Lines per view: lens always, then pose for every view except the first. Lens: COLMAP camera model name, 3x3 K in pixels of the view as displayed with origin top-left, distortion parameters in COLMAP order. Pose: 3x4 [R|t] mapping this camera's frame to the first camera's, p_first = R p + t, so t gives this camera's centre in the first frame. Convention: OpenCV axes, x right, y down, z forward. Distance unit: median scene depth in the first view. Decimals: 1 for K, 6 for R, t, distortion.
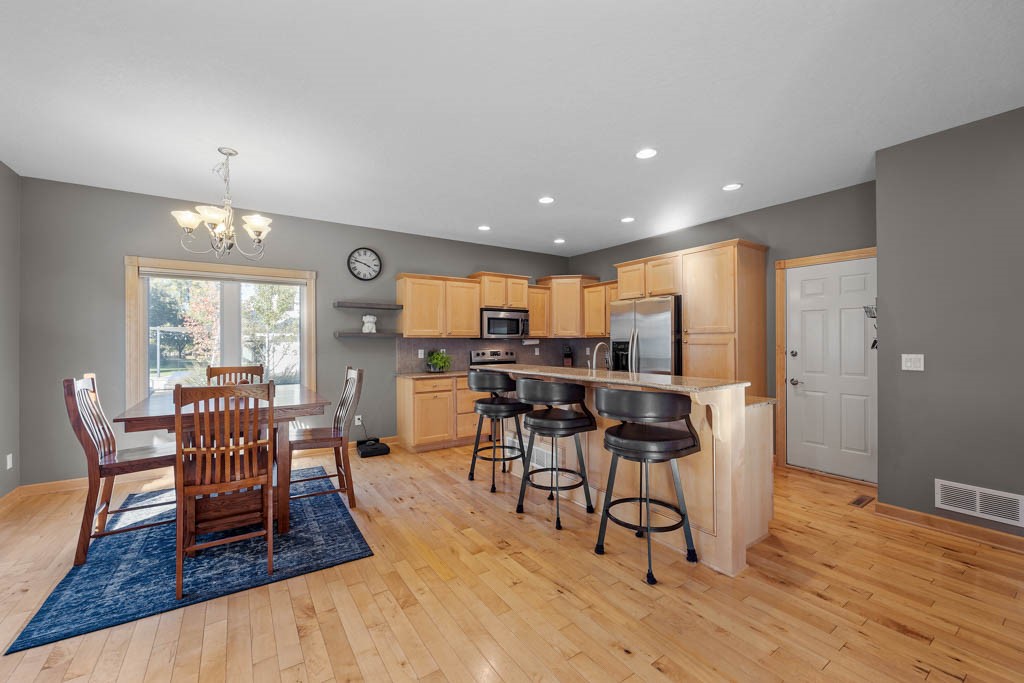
lens RADIAL K [[418.2, 0, 510.4], [0, 418.2, 339.6], [0, 0, 1]] dist [0.004616, -0.000180]
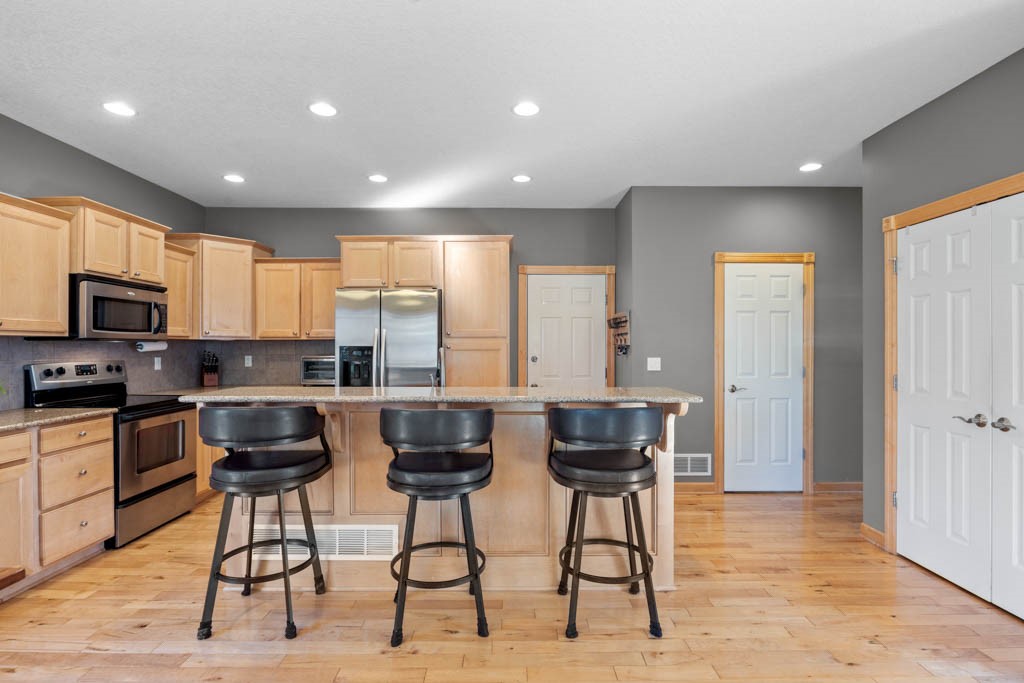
lens RADIAL K [[491.2, 0, 512.9], [0, 491.2, 347.2], [0, 0, 1]] dist [-0.013144, 0.001038]
pose [[0.546747, 0.003218, 0.837291, -0.286369], [-0.007942, 0.999968, 0.001343, 0.002737], [-0.837260, -0.007384, 0.546755, 0.320263]]
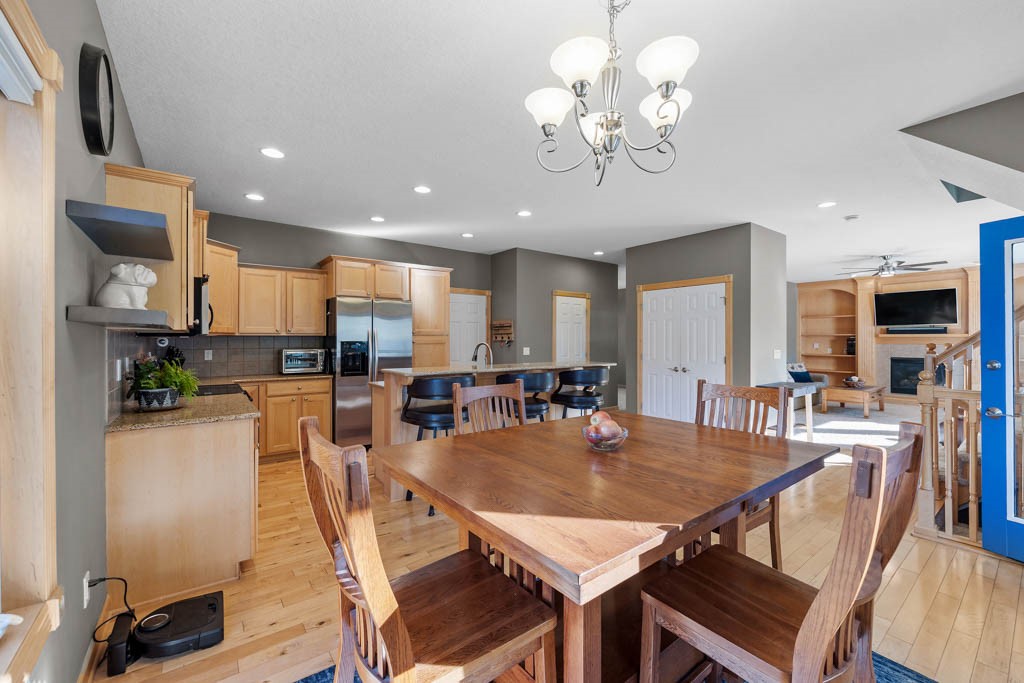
lens RADIAL K [[418.2, 0, 515.9], [0, 418.2, 340.9], [0, 0, 1]] dist [0.004616, -0.000180]
pose [[-0.073222, 0.003974, 0.997308, -0.699698], [-0.005880, 0.999973, -0.004416, 0.005793], [-0.997298, -0.006188, -0.073197, 0.703004]]
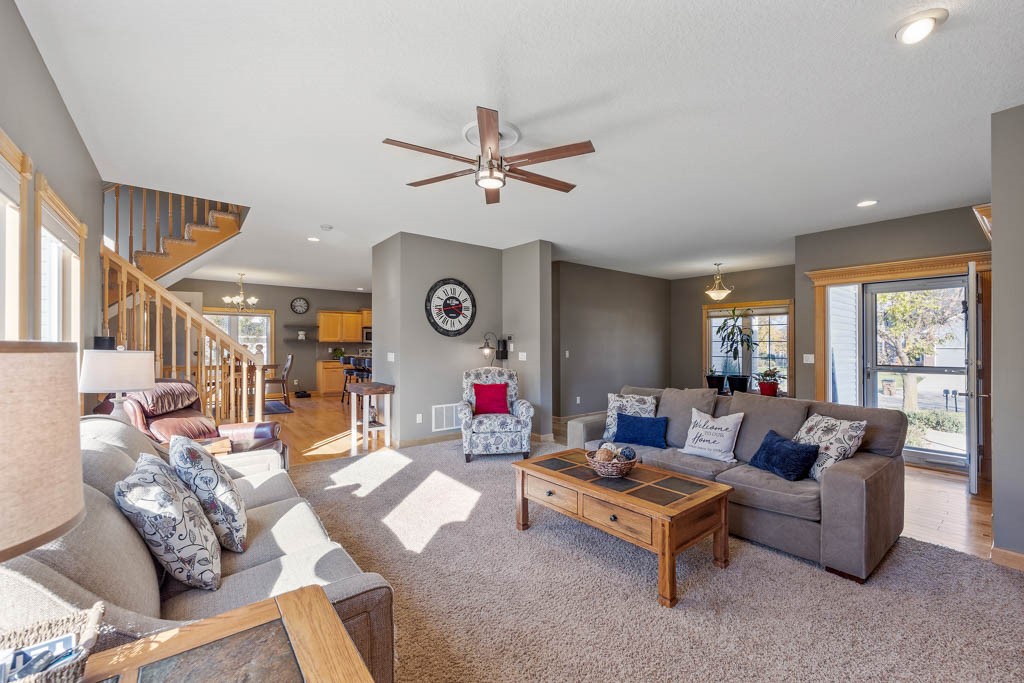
lens RADIAL K [[418.2, 0, 512.5], [0, 418.2, 346.0], [0, 0, 1]] dist [0.004616, -0.000180]
pose [[0.996965, 0.004664, 0.077710, 0.531645], [-0.004719, 0.999989, 0.000533, 0.009465], [-0.077707, -0.000898, 0.996976, -1.122312]]
